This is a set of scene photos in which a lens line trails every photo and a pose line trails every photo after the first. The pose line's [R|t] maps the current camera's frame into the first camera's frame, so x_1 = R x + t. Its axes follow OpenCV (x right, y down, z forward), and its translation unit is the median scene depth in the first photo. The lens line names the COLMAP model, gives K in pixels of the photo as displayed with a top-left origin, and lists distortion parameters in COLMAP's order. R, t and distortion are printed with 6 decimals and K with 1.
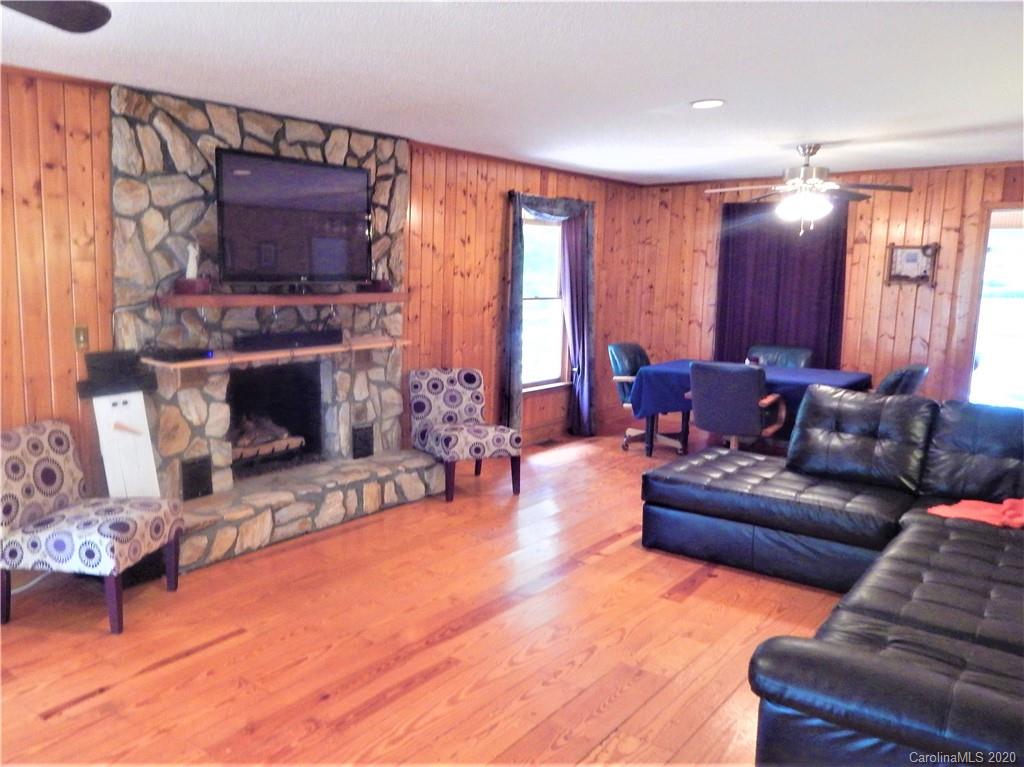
lens RADIAL K [[758.5, 0, 512.3], [0, 758.5, 363.0], [0, 0, 1]] dist [-0.002643, -0.036493]
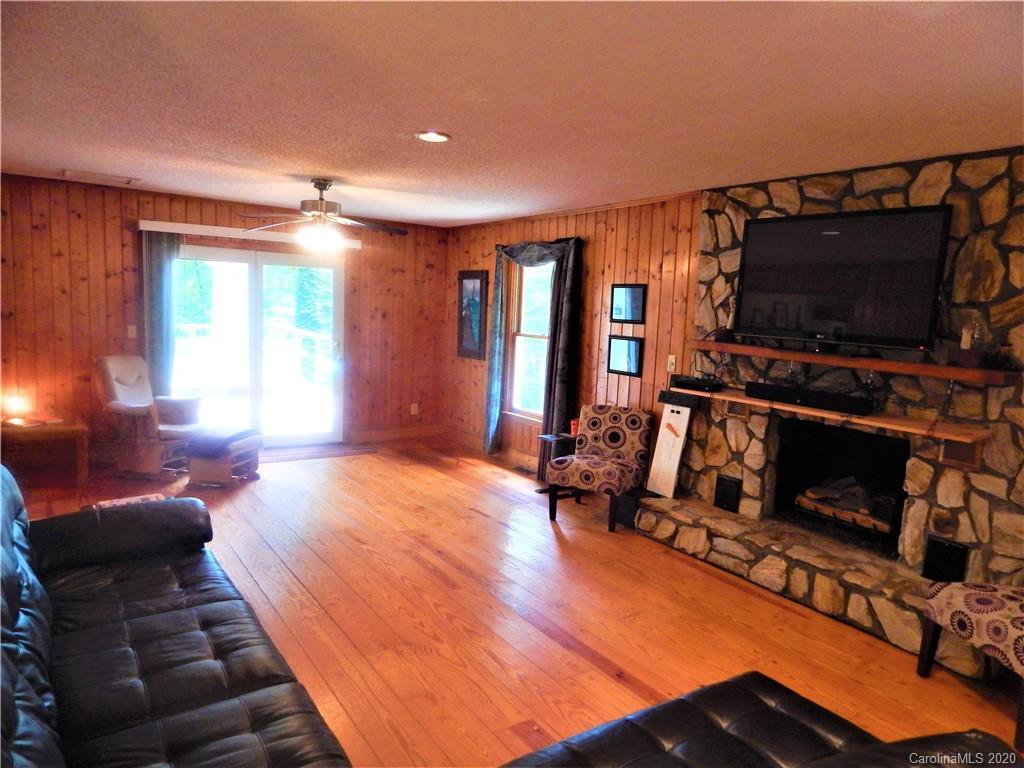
lens RADIAL K [[687.4, 0, 520.9], [0, 687.4, 381.9], [0, 0, 1]] dist [-0.000754, -0.022426]
pose [[-0.305340, 0.062469, -0.950192, 0.717434], [-0.188190, 0.974207, 0.124522, -0.097141], [0.933462, 0.216838, -0.285708, 0.965748]]
